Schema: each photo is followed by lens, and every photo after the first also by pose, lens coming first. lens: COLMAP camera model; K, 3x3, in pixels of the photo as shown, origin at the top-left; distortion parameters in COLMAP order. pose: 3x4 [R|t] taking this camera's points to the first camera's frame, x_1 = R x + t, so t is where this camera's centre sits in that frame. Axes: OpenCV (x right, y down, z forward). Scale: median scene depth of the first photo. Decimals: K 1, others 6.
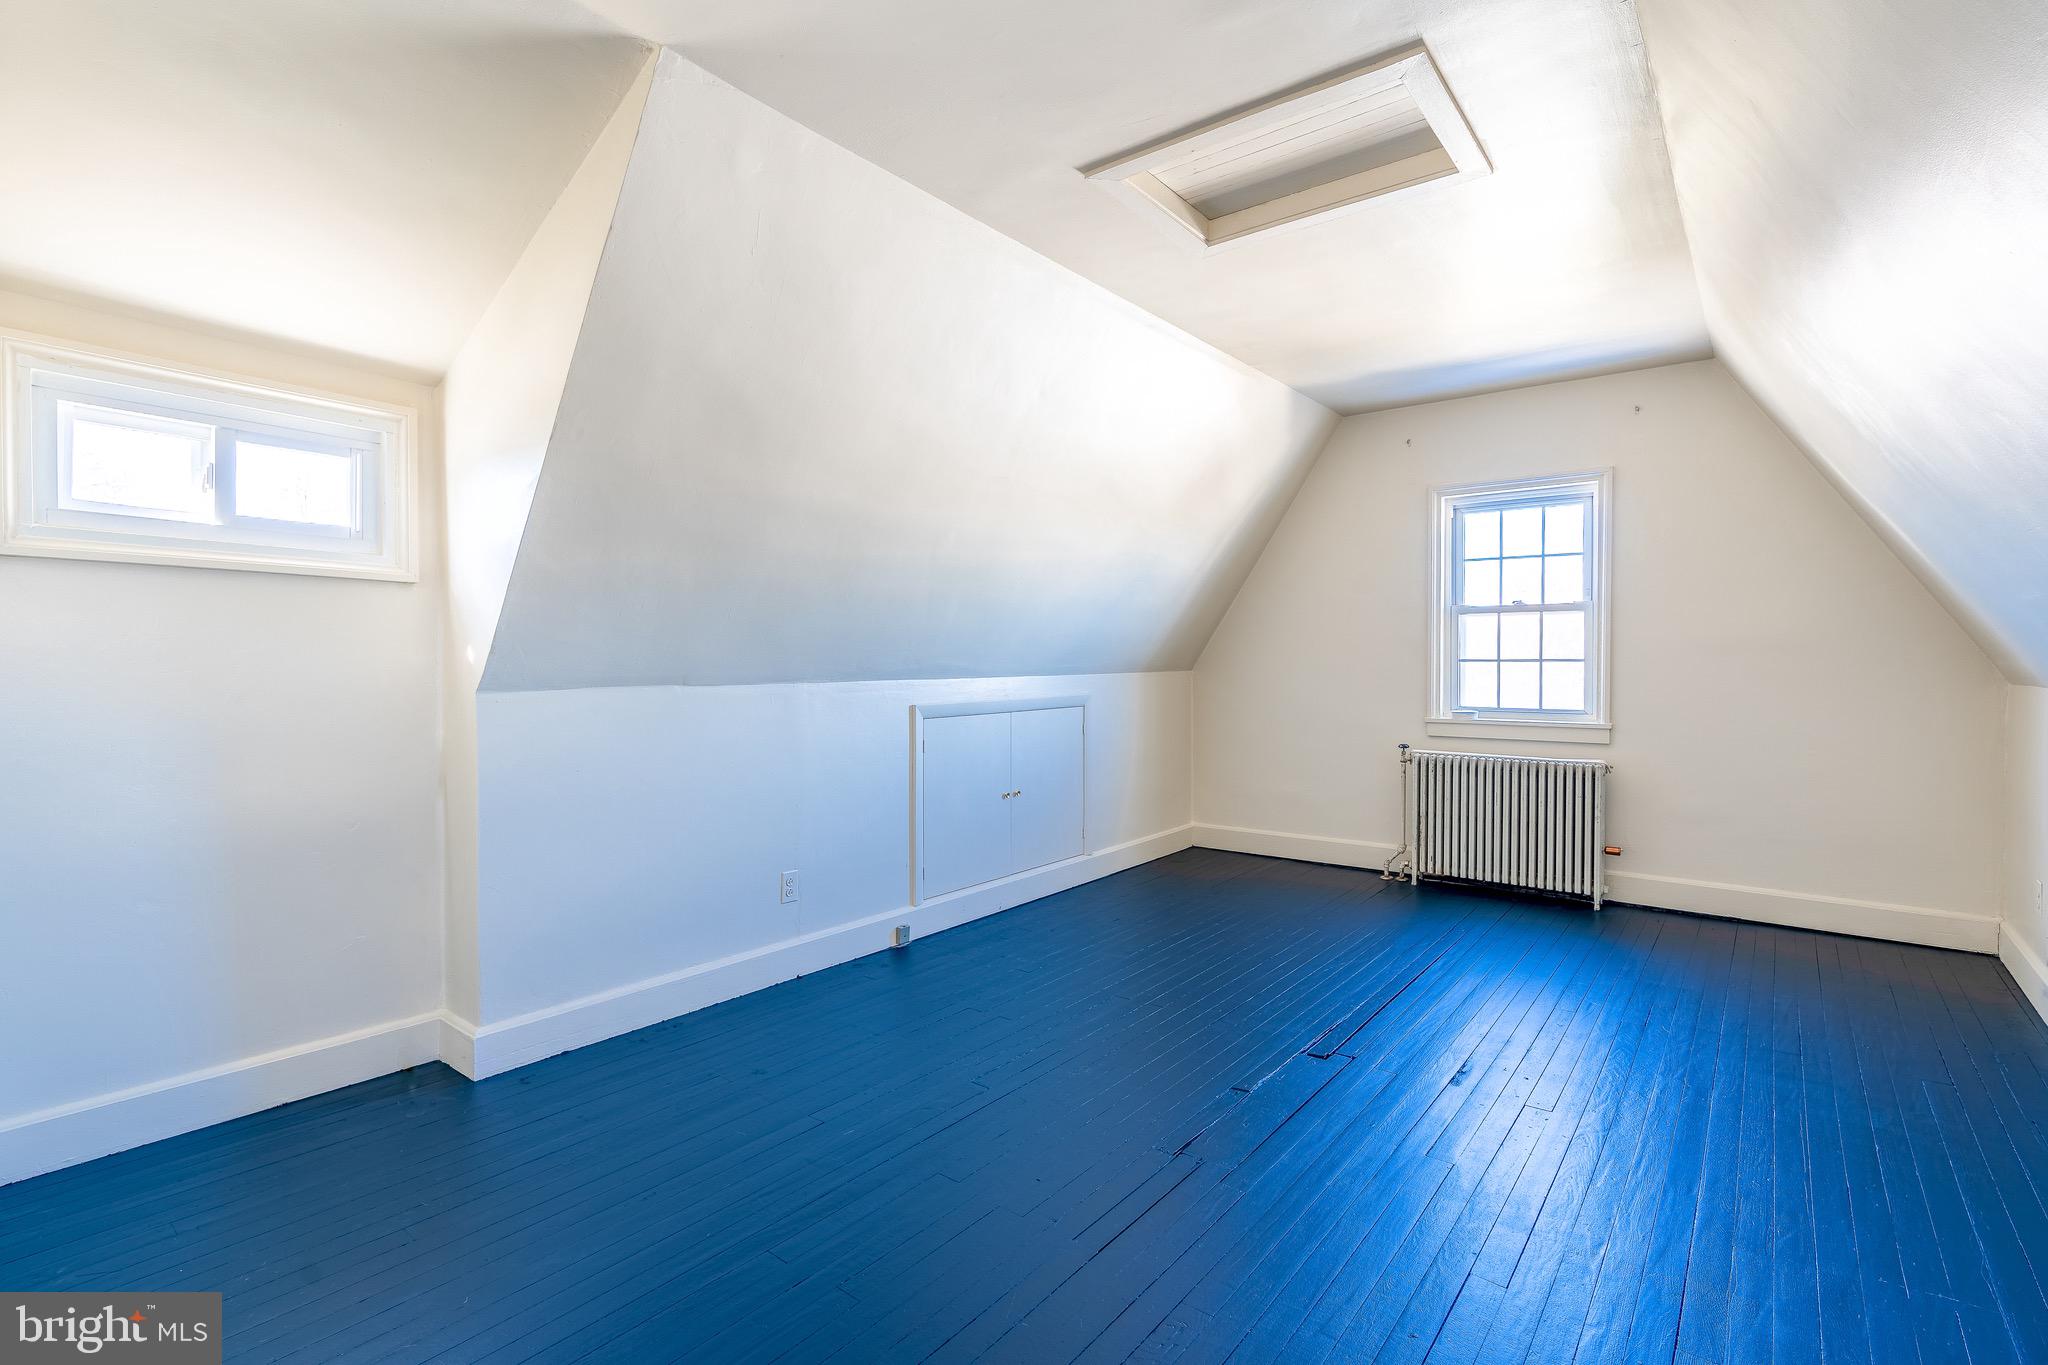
lens RADIAL K [[956.5, 0, 1013.5], [0, 956.5, 673.0], [0, 0, 1]] dist [-0.000299, -0.000010]
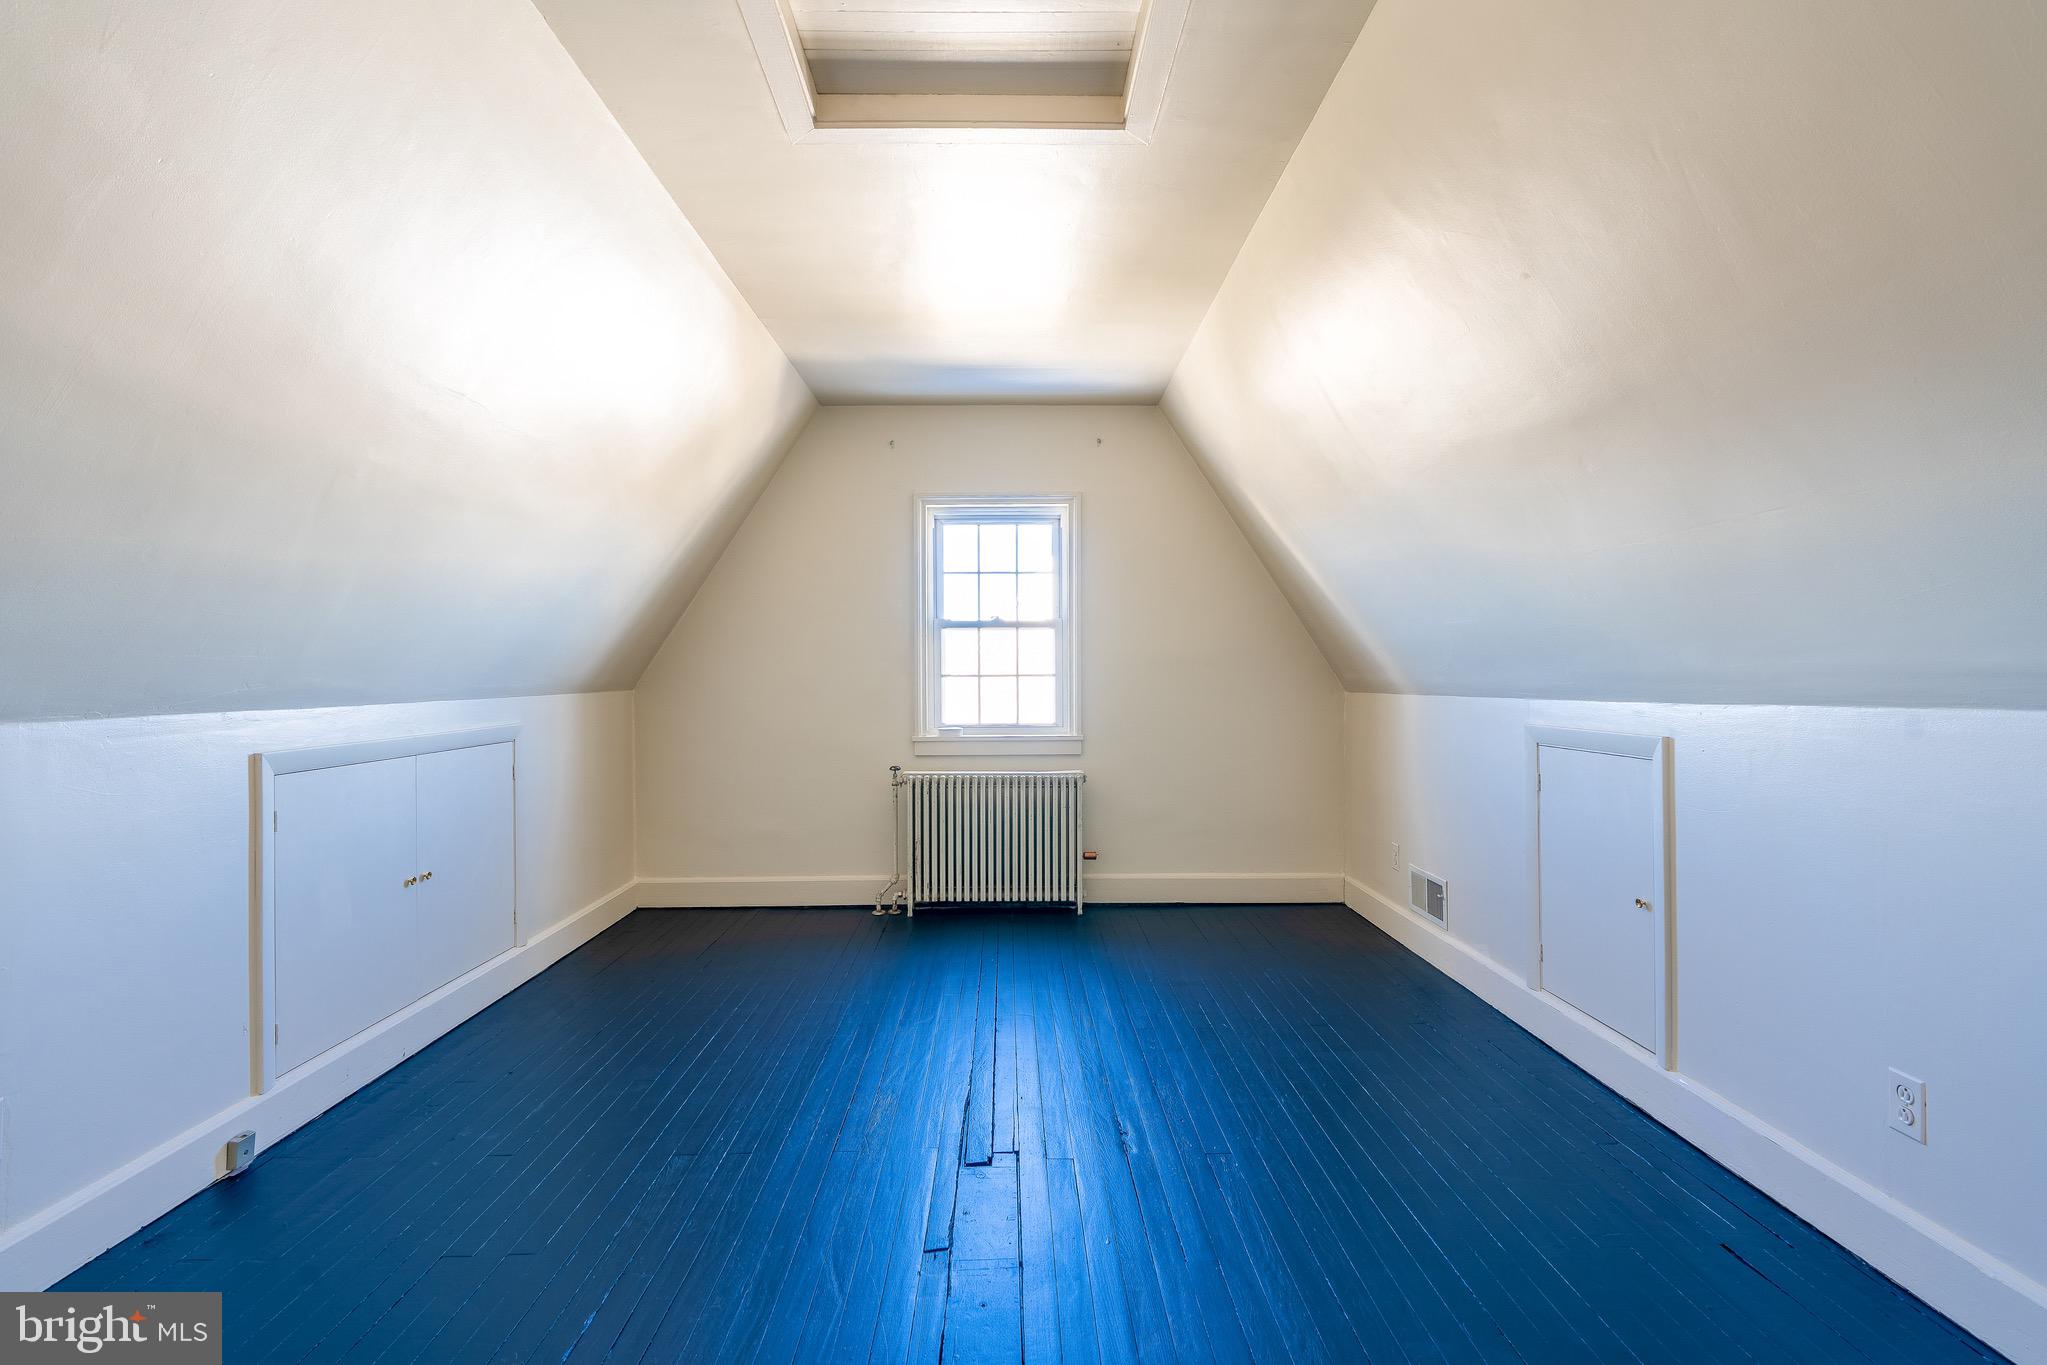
lens RADIAL K [[991.6, 0, 1023.5], [0, 991.6, 682.5], [0, 0, 1]] dist [0.032016, 0.000073]
pose [[0.779750, -0.008313, 0.626036, -0.103355], [0.014504, 0.999883, -0.004787, -0.000601], [-0.625923, 0.012813, 0.779780, 0.174260]]
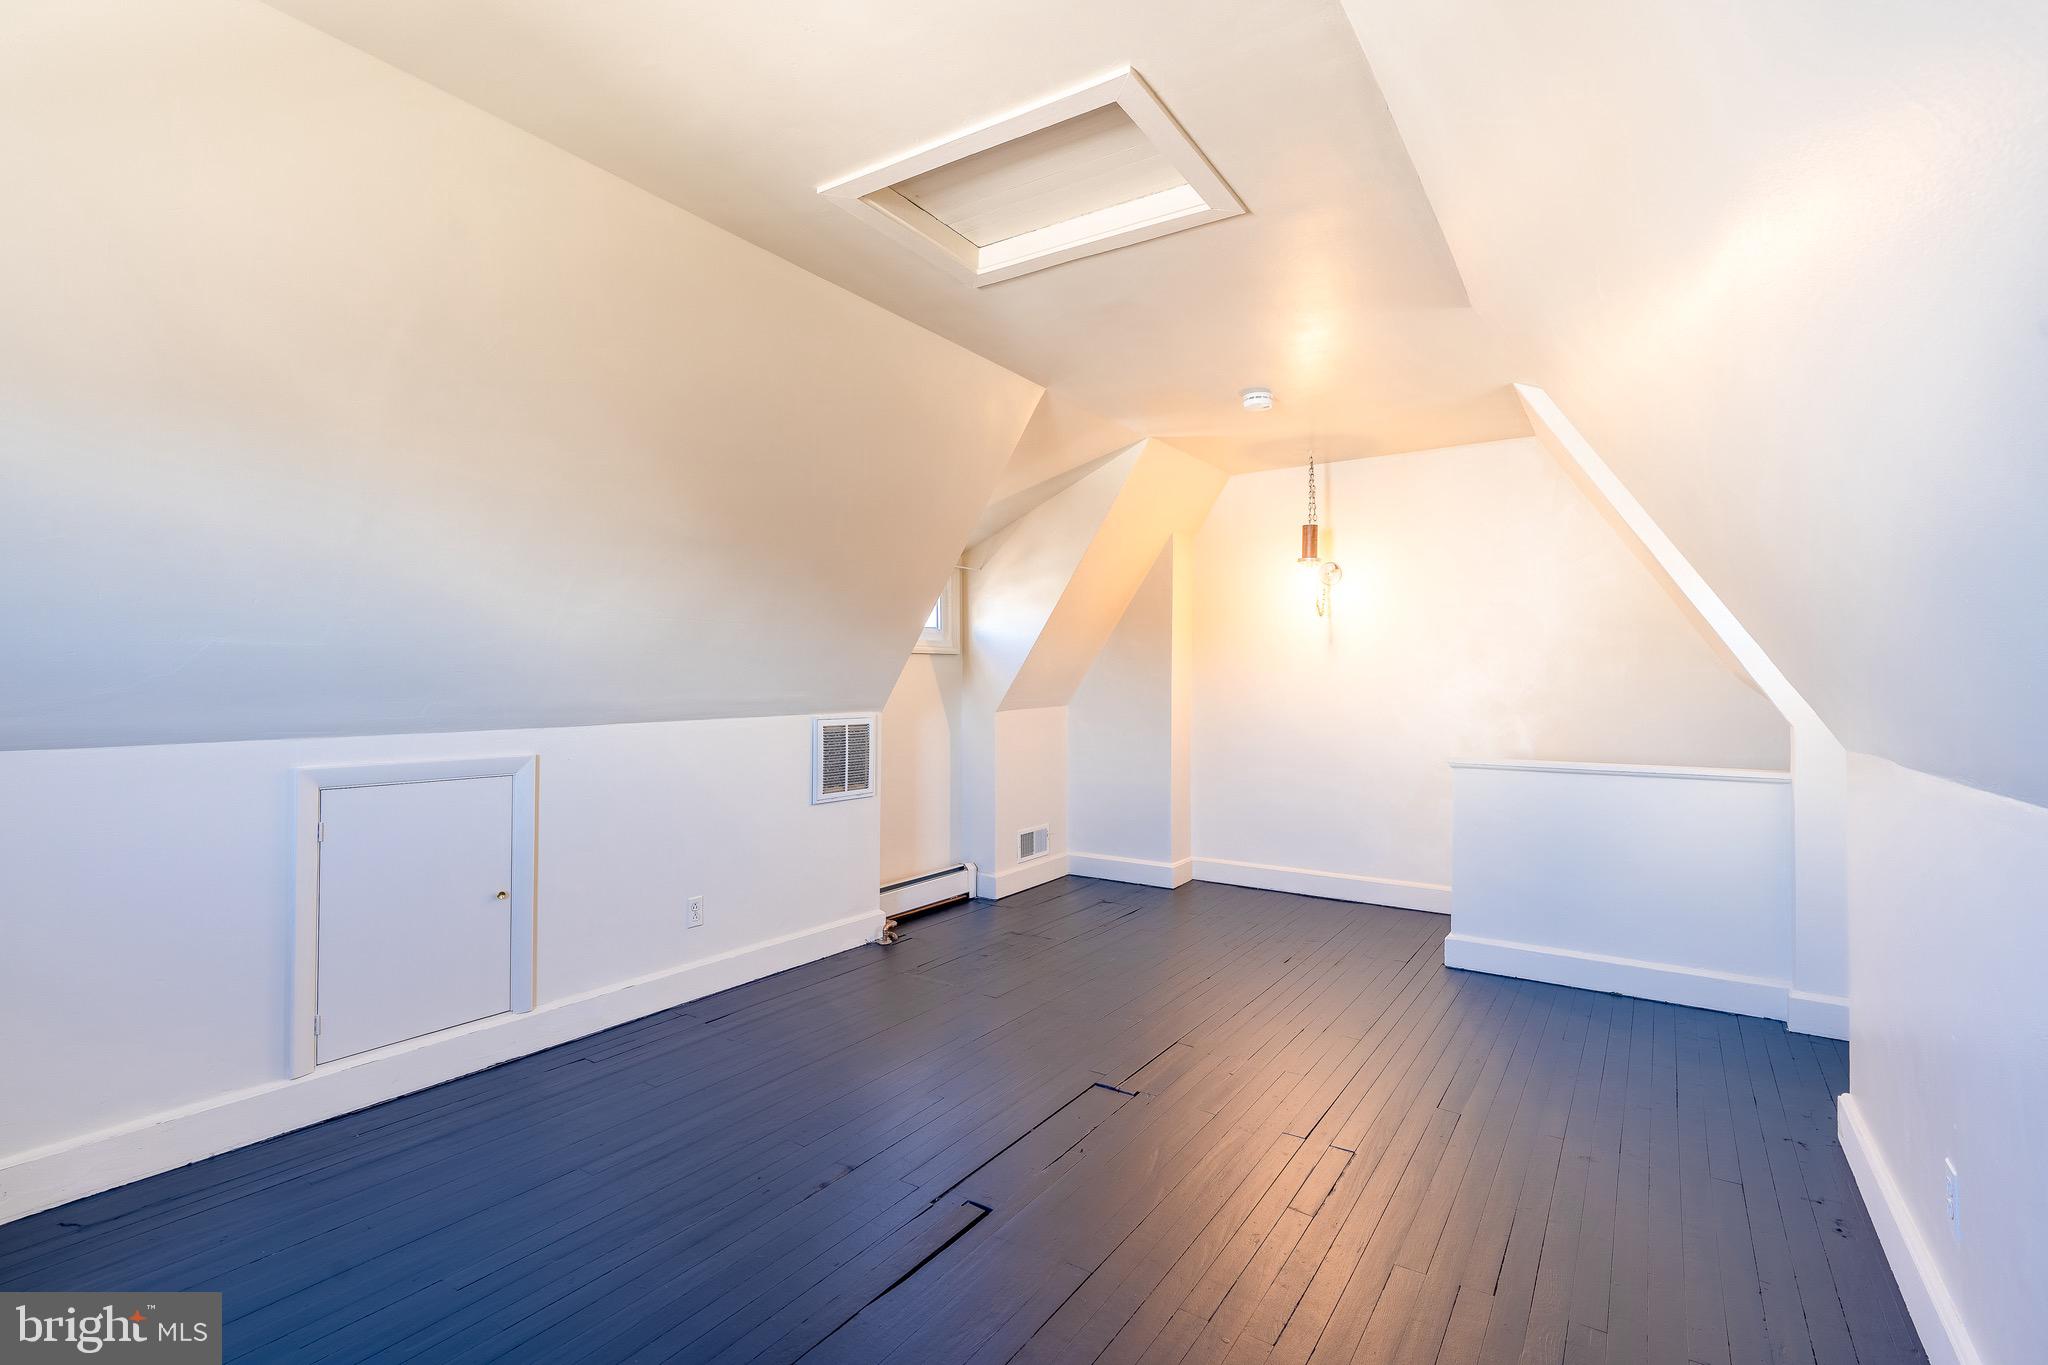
lens RADIAL K [[956.5, 0, 1013.5], [0, 956.5, 673.0], [0, 0, 1]] dist [-0.000299, -0.000010]
pose [[-0.997165, -0.007223, -0.074899, 0.204272], [-0.007472, 0.999967, 0.003038, -0.030188], [0.074875, 0.003589, -0.997186, 1.038168]]
